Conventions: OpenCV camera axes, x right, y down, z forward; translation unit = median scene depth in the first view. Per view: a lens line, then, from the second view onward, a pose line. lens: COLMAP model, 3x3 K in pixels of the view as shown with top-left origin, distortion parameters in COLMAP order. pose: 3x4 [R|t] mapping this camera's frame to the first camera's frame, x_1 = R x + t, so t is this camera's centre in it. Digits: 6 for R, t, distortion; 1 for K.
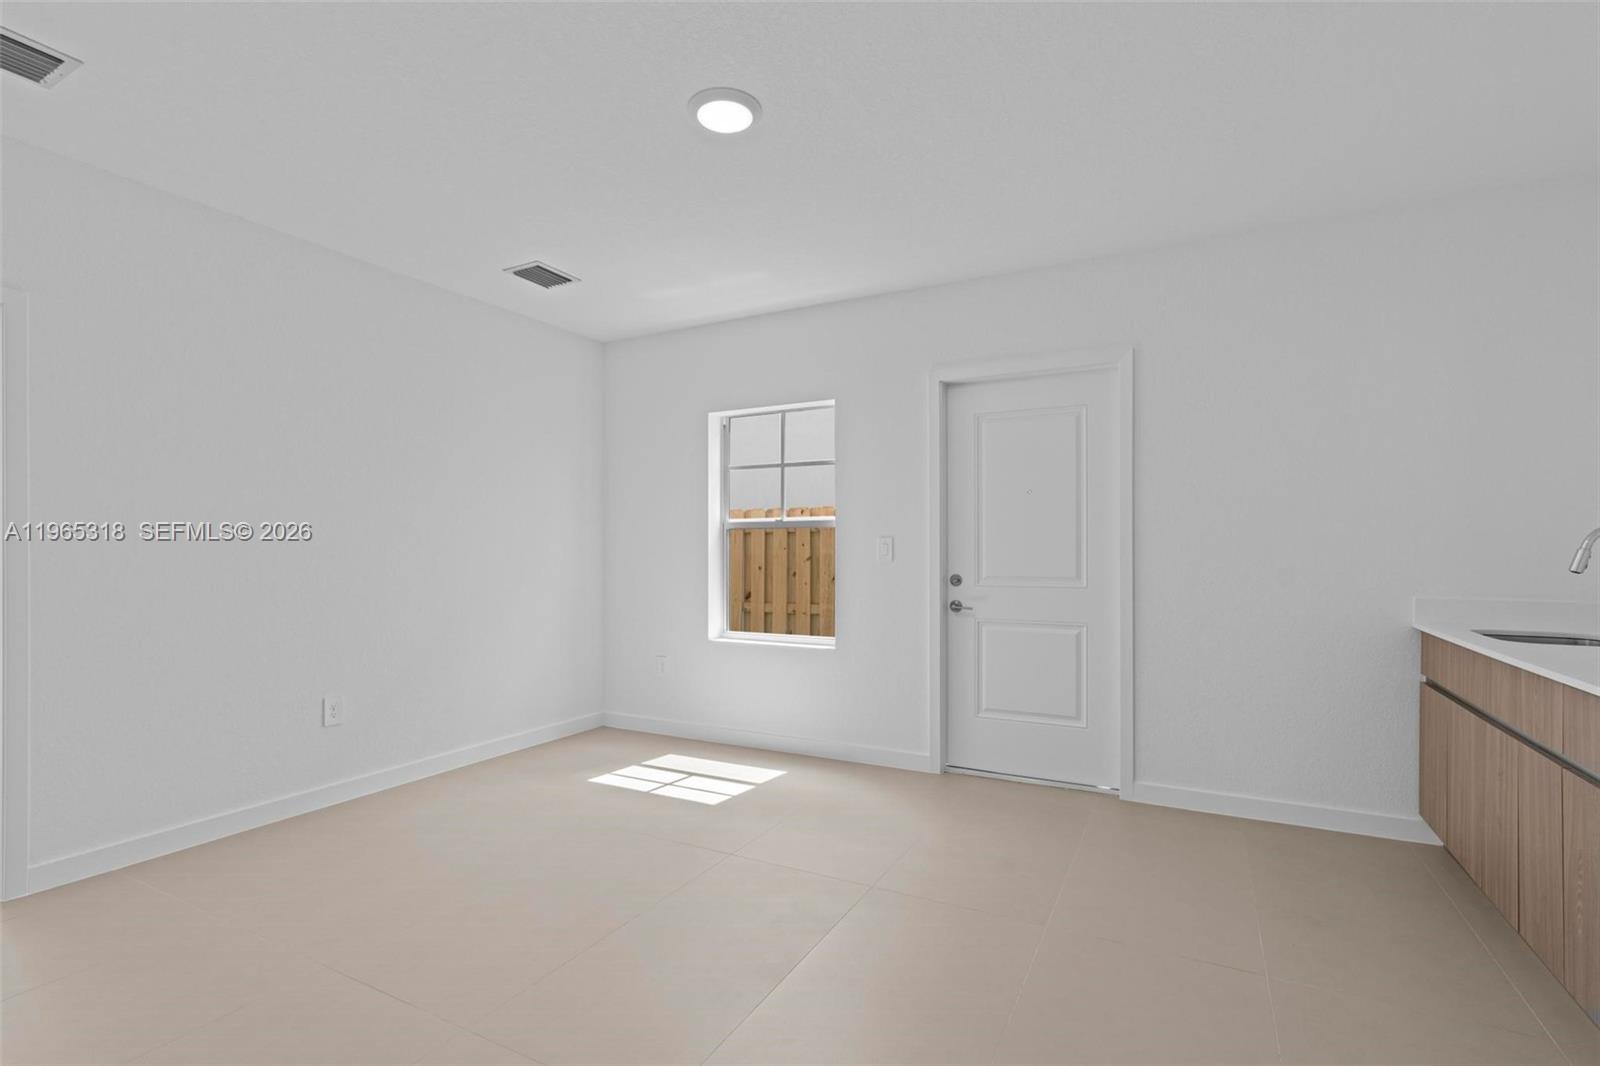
lens RADIAL K [[725.3, 0, 801.4], [0, 725.3, 544.8], [0, 0, 1]] dist [-0.000685, -0.000407]
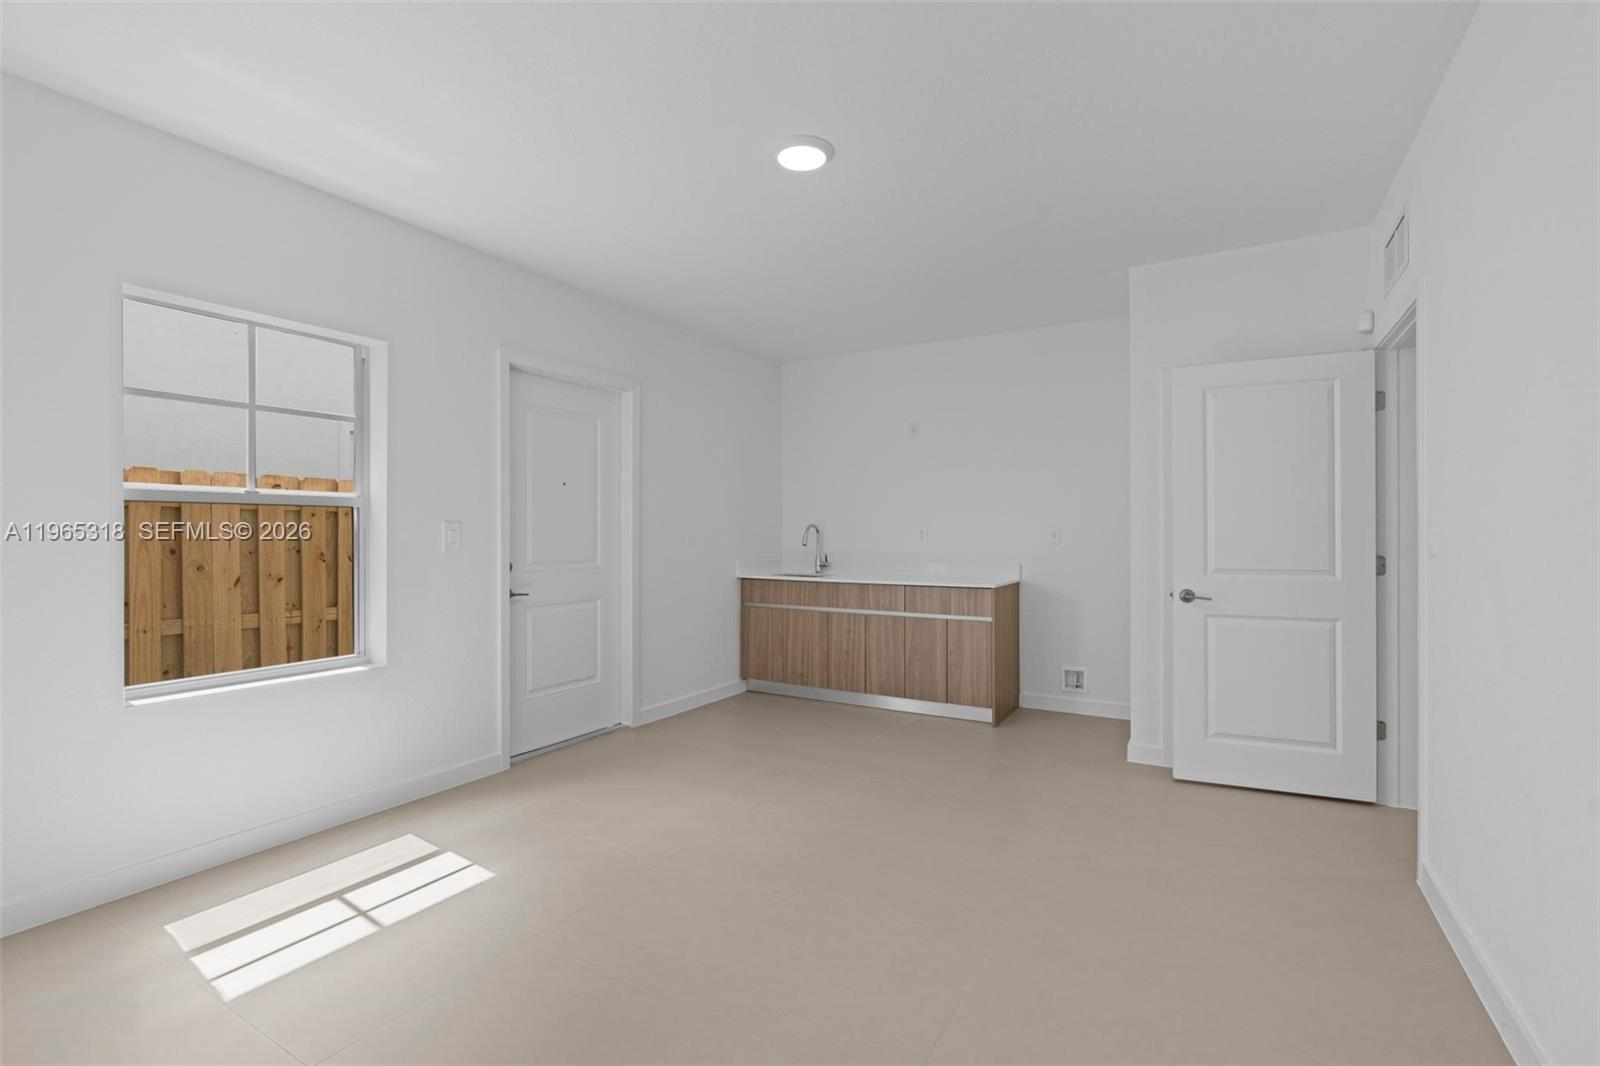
lens RADIAL K [[725.3, 0, 812.9], [0, 725.3, 530.2], [0, 0, 1]] dist [-0.000685, -0.000407]
pose [[0.031090, 0.004202, 0.999508, -0.670034], [0.002418, 0.999988, -0.004279, 0.003658], [-0.999514, 0.002550, 0.031080, 0.498483]]
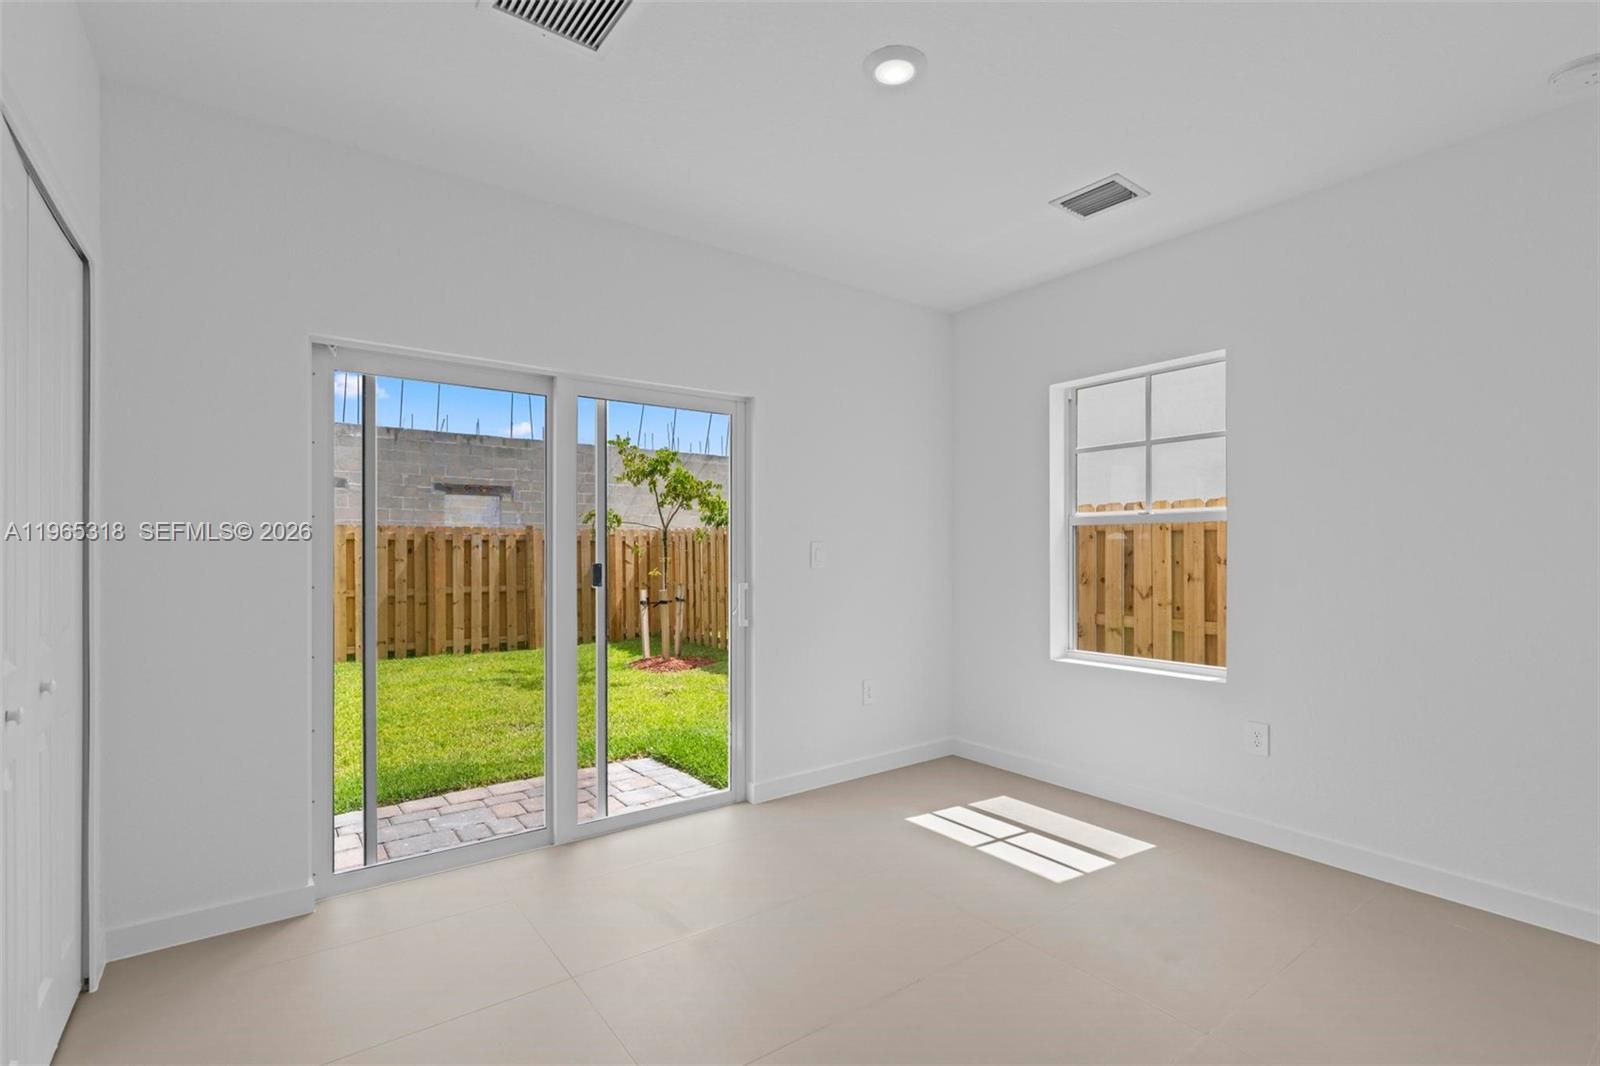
lens RADIAL K [[725.3, 0, 809.6], [0, 725.3, 544.9], [0, 0, 1]] dist [-0.000685, -0.000407]
pose [[0.899891, -0.006074, -0.436073, -0.015293], [0.005626, 0.999981, -0.002319, -0.000862], [0.436079, -0.000367, 0.899908, 0.145422]]
